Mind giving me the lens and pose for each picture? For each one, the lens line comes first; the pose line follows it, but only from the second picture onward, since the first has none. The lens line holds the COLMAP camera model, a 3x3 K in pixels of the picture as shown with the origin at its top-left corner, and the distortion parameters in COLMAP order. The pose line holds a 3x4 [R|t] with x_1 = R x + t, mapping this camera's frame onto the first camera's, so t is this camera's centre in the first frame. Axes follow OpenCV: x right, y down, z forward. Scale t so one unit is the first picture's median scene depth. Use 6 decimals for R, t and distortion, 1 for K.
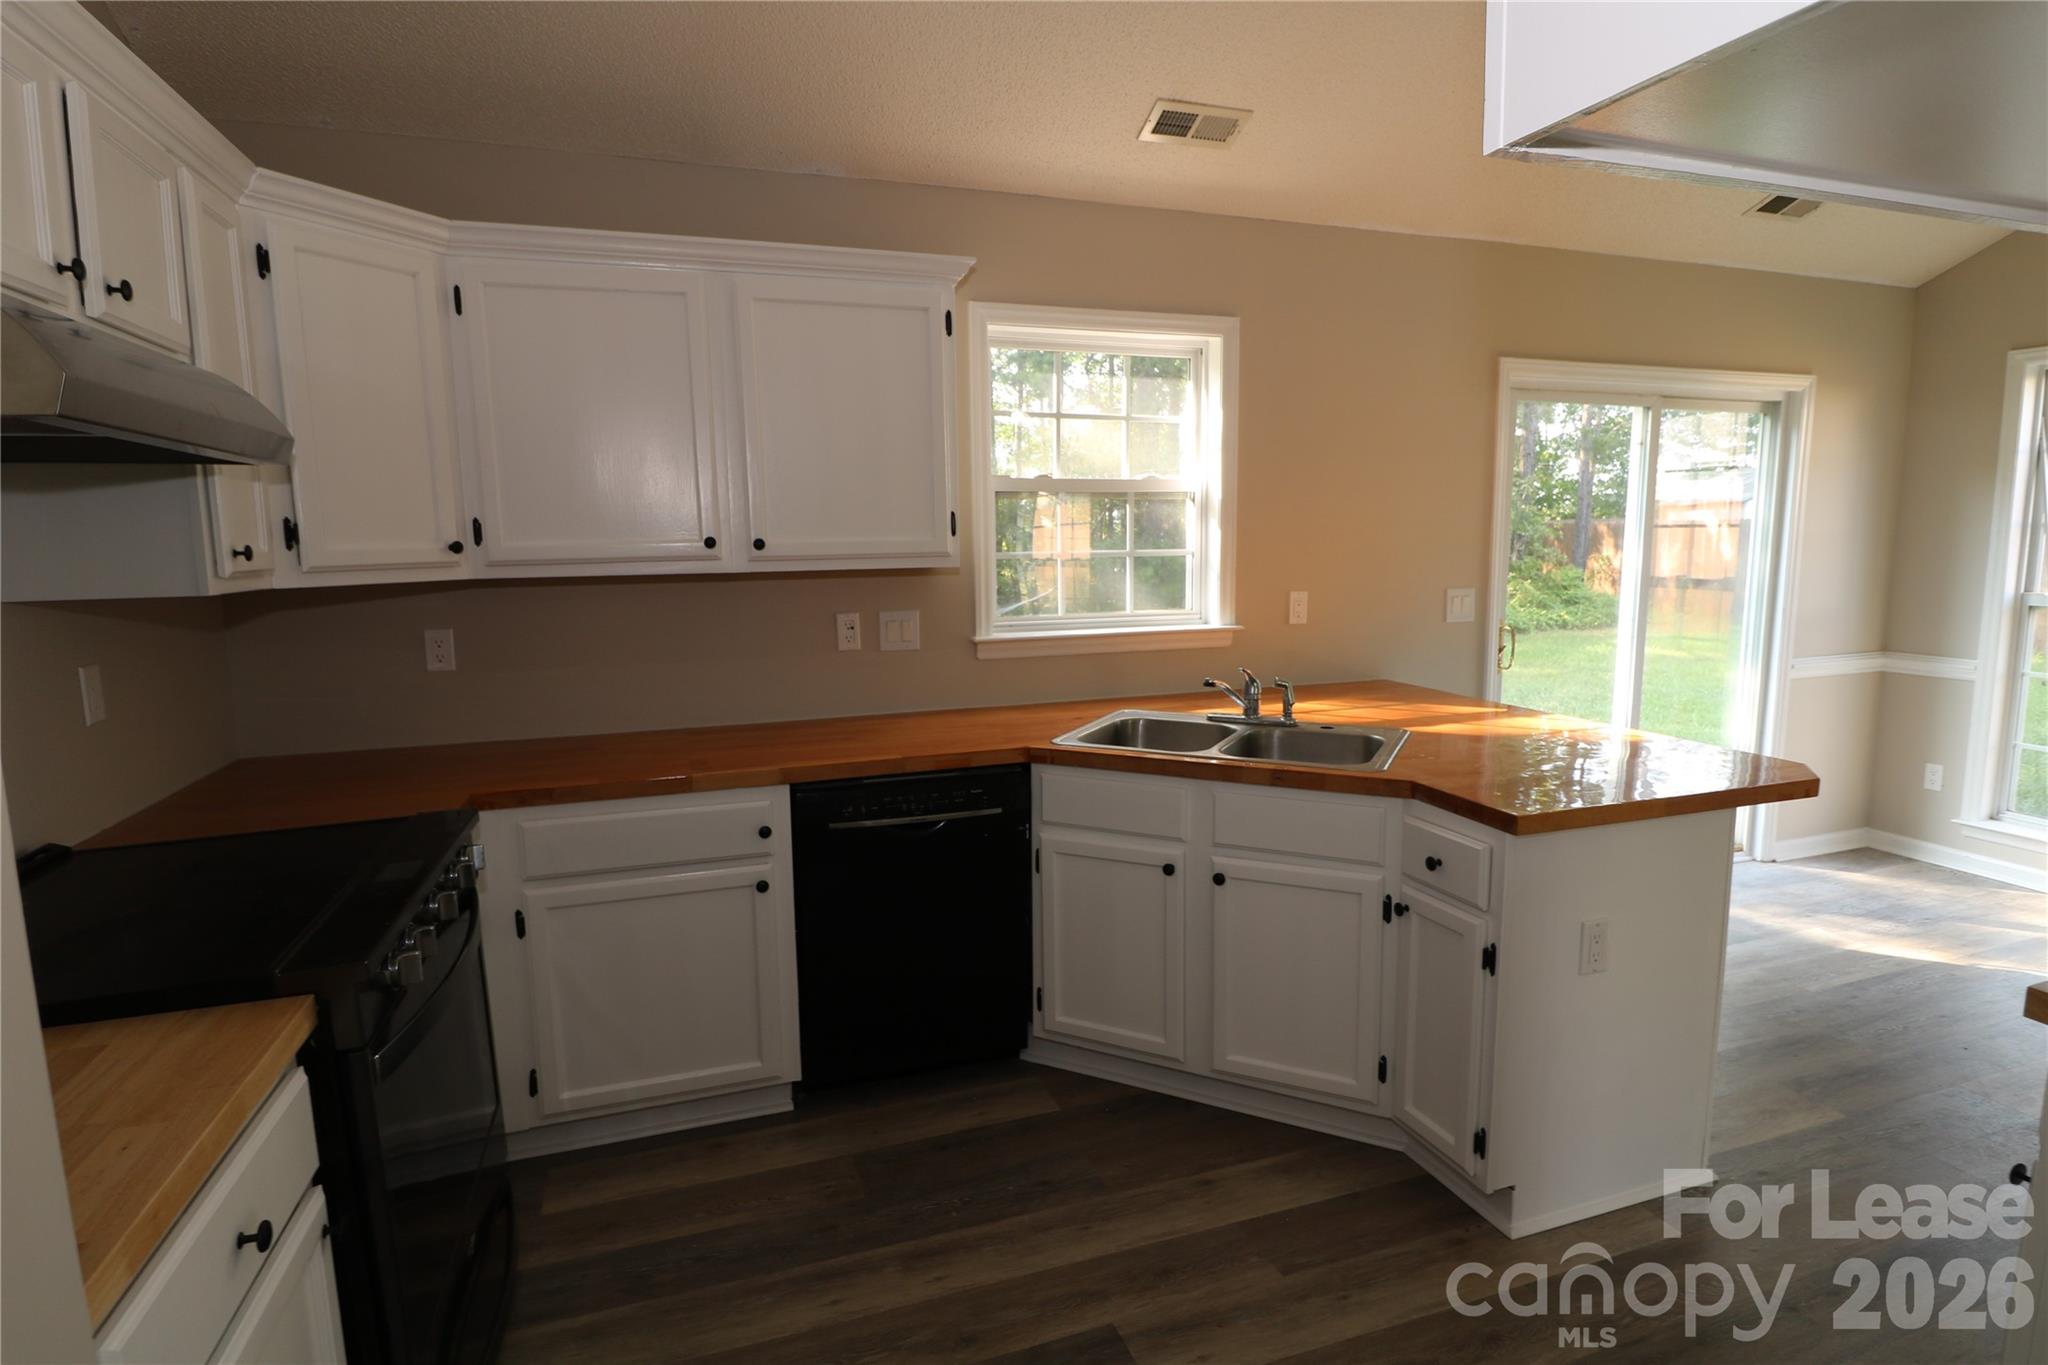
lens RADIAL K [[1037.0, 0, 1026.0], [0, 1037.0, 671.1], [0, 0, 1]] dist [0.004904, -0.011631]
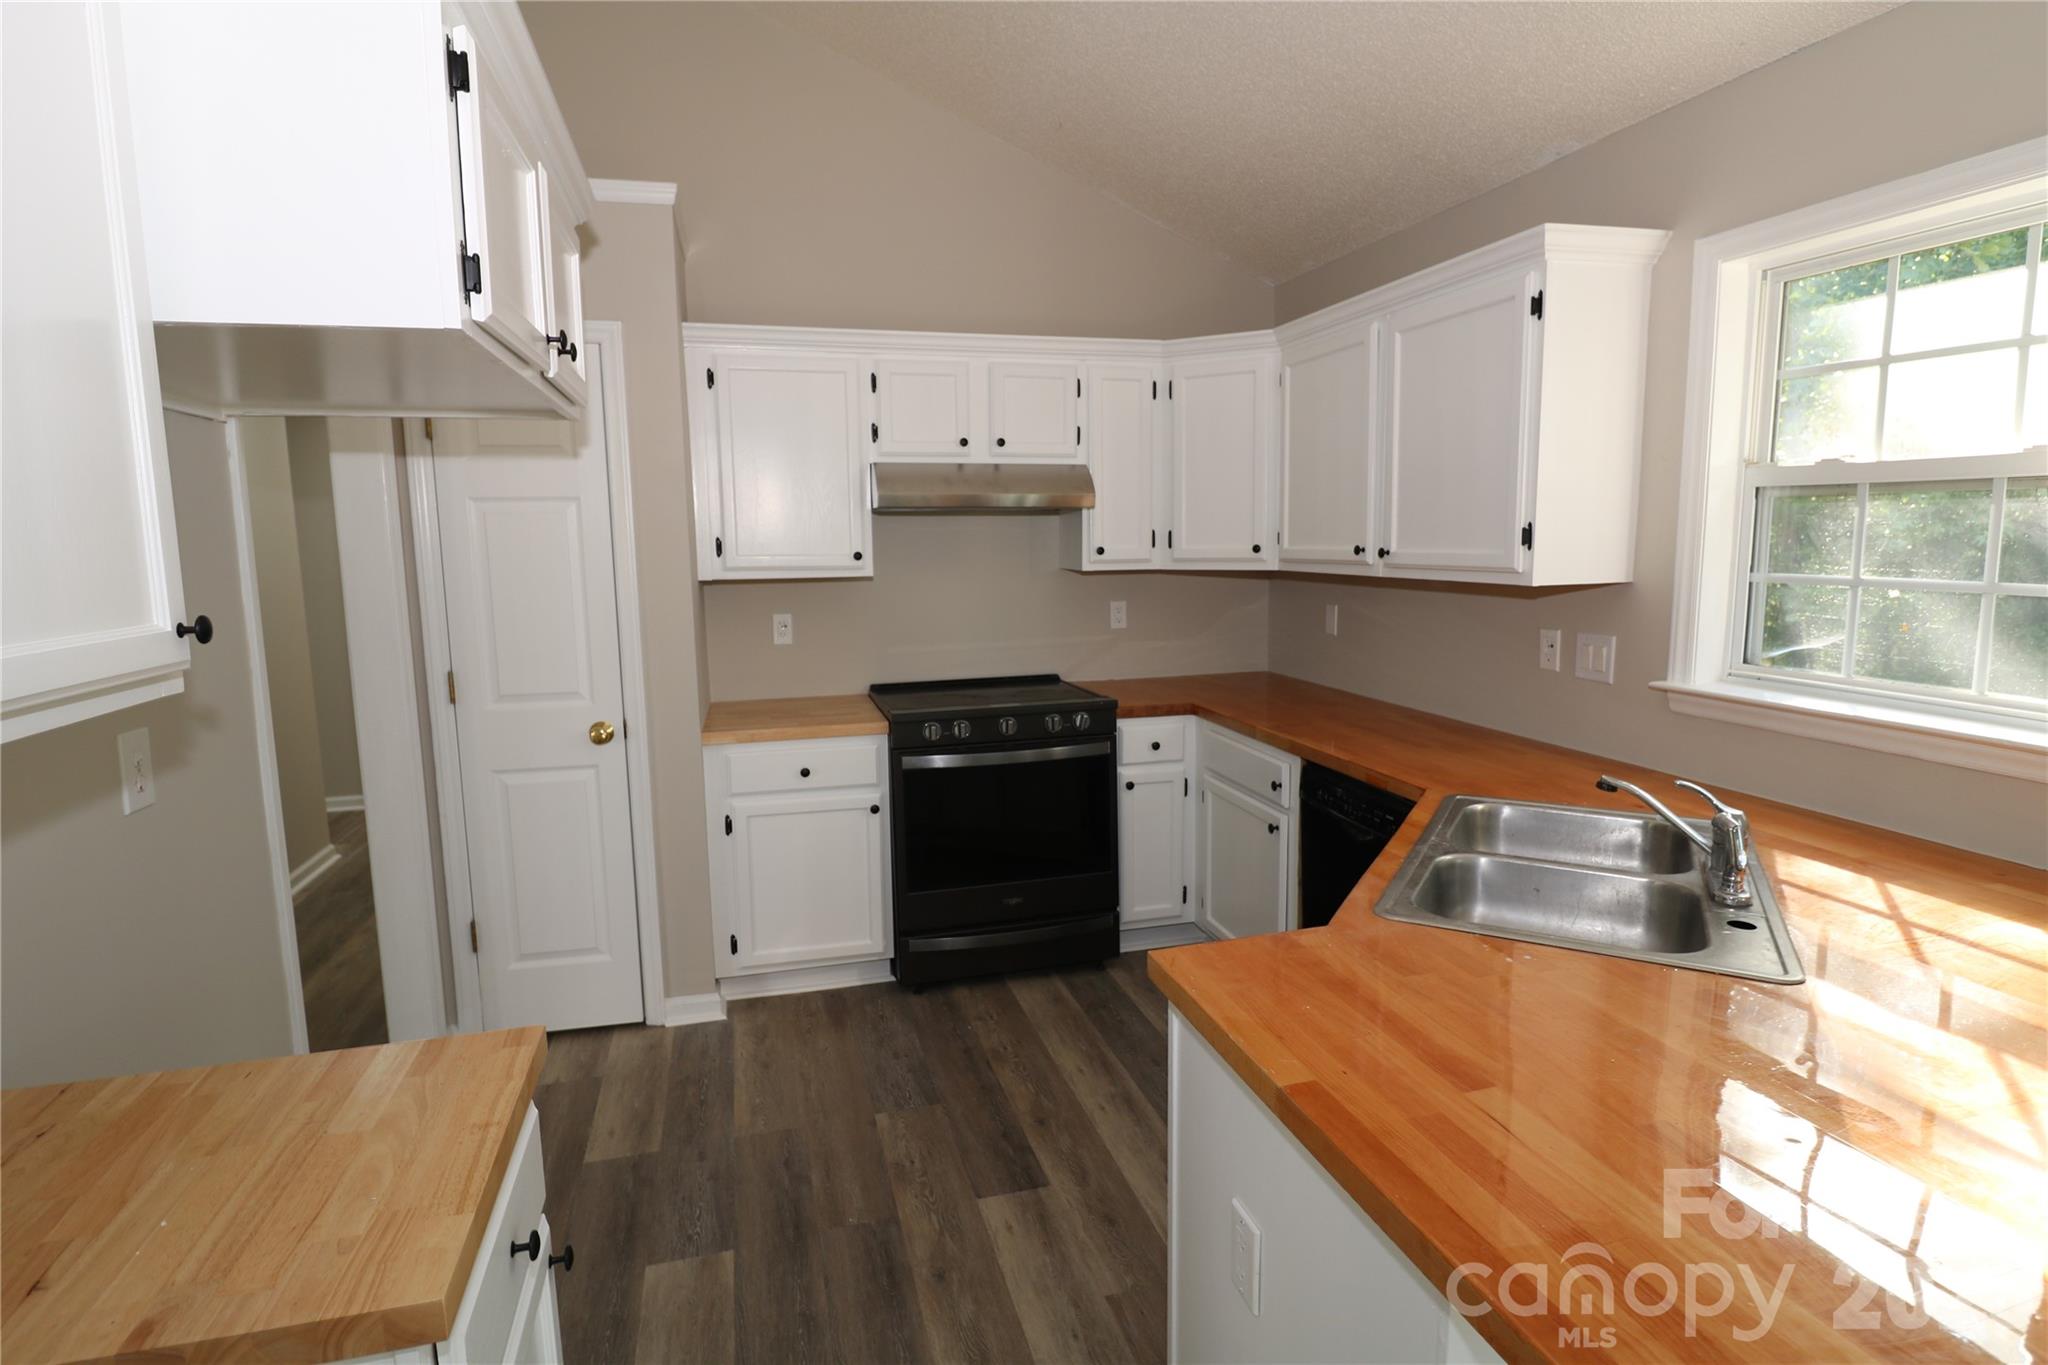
lens RADIAL K [[1037.0, 0, 1026.0], [0, 1037.0, 671.1], [0, 0, 1]] dist [0.004904, -0.011631]
pose [[-0.054577, 0.147132, -0.987610, 0.753142], [-0.119518, 0.981011, 0.152753, -0.103139], [0.991331, 0.126374, -0.035956, 0.572933]]
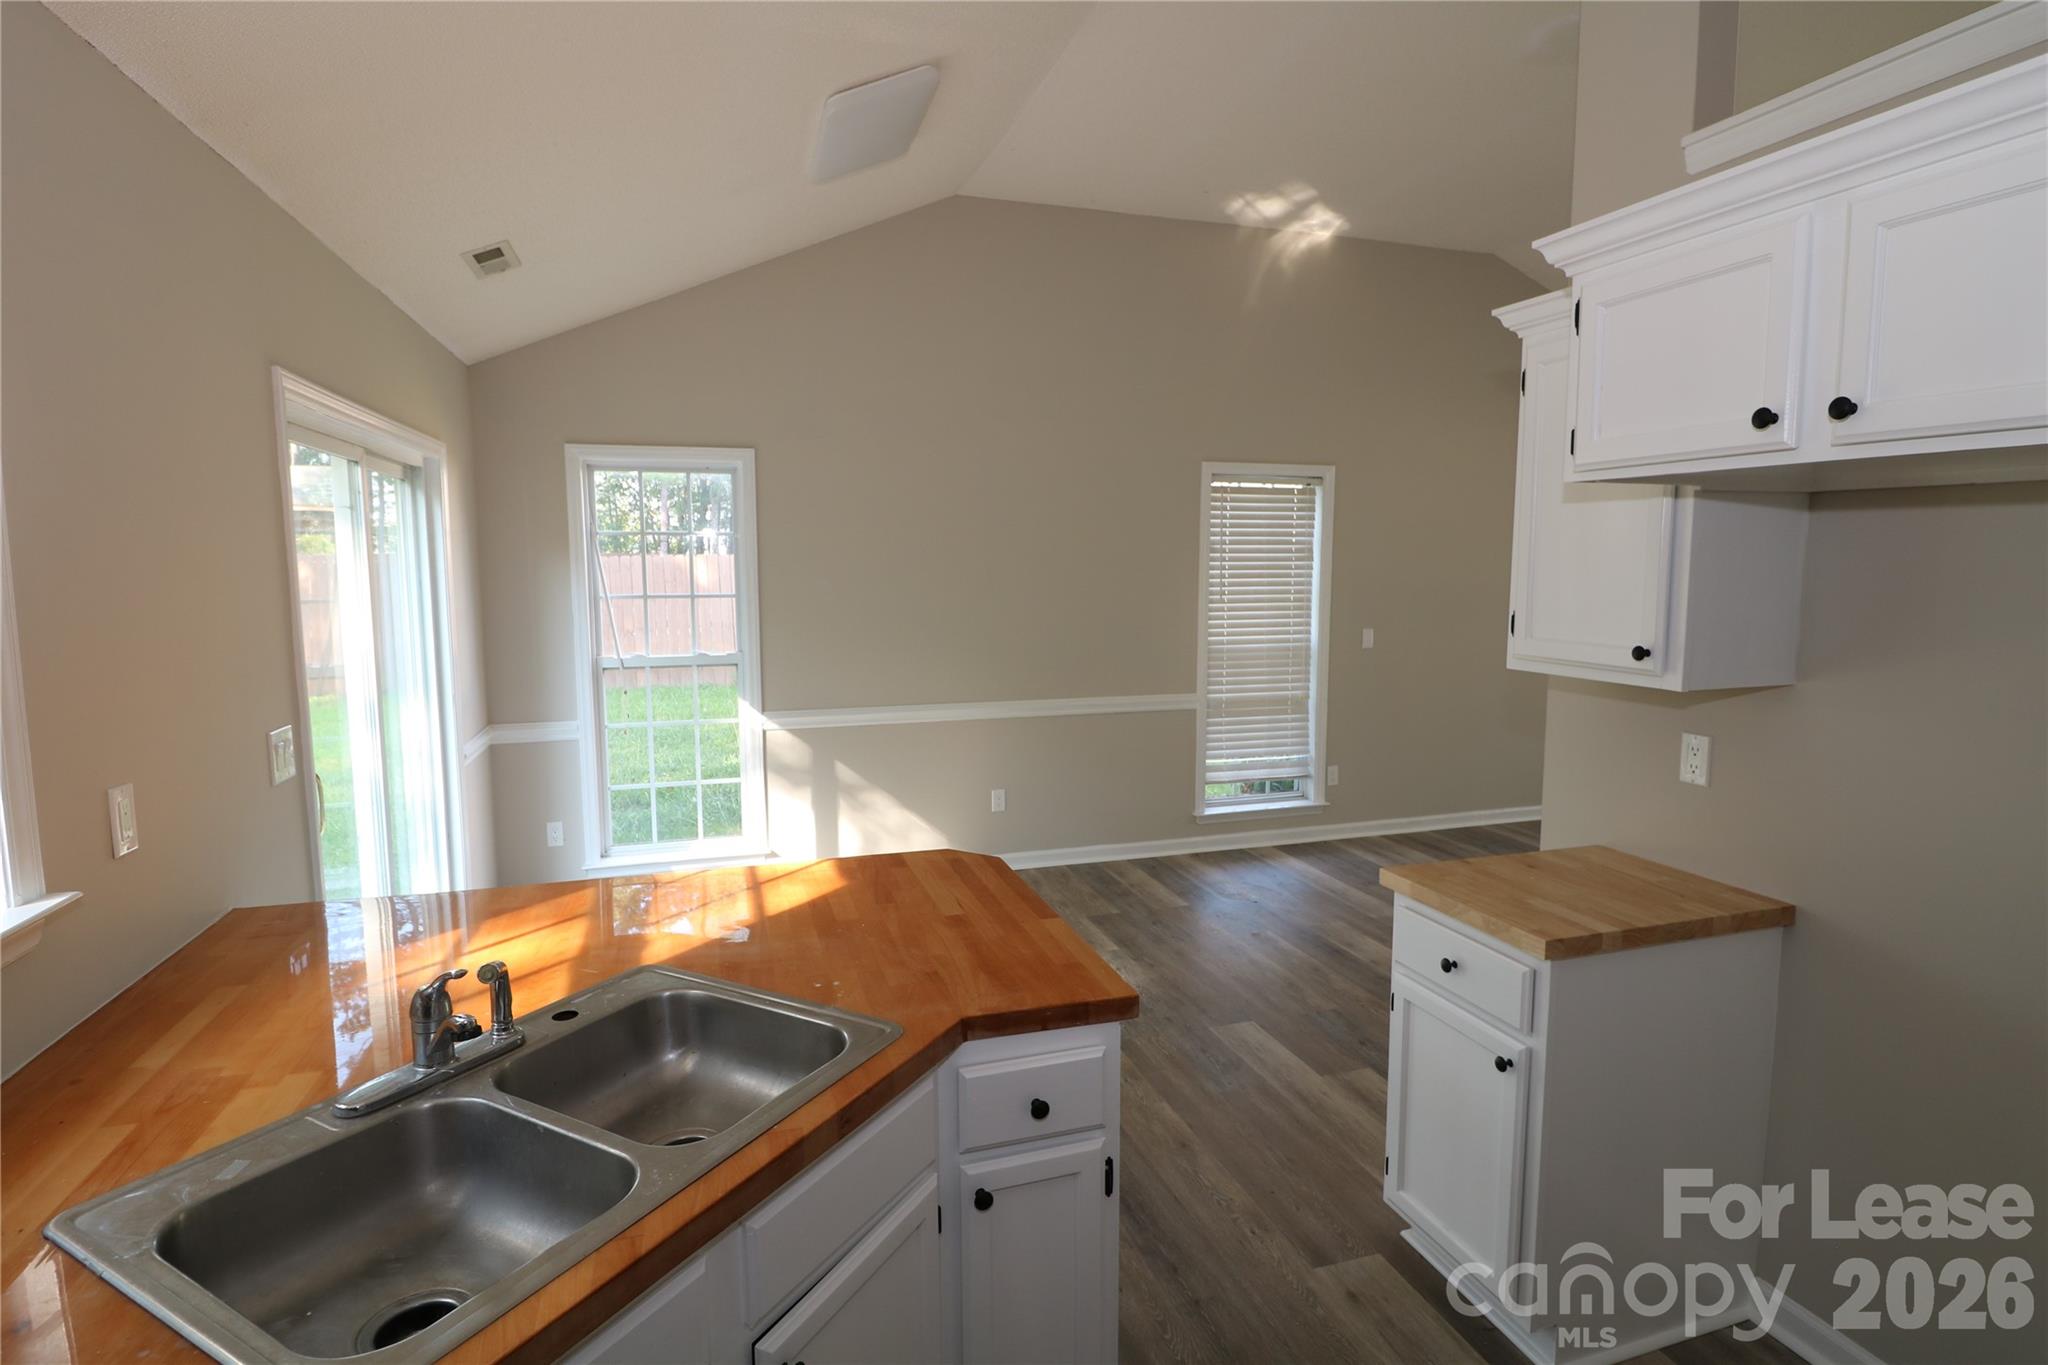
lens RADIAL K [[1037.0, 0, 1026.0], [0, 1037.0, 671.1], [0, 0, 1]] dist [0.004904, -0.011631]
pose [[0.021937, -0.095766, 0.995162, -0.229263], [0.133397, 0.986782, 0.092019, -0.139706], [-0.990820, 0.130733, 0.034422, 0.664465]]
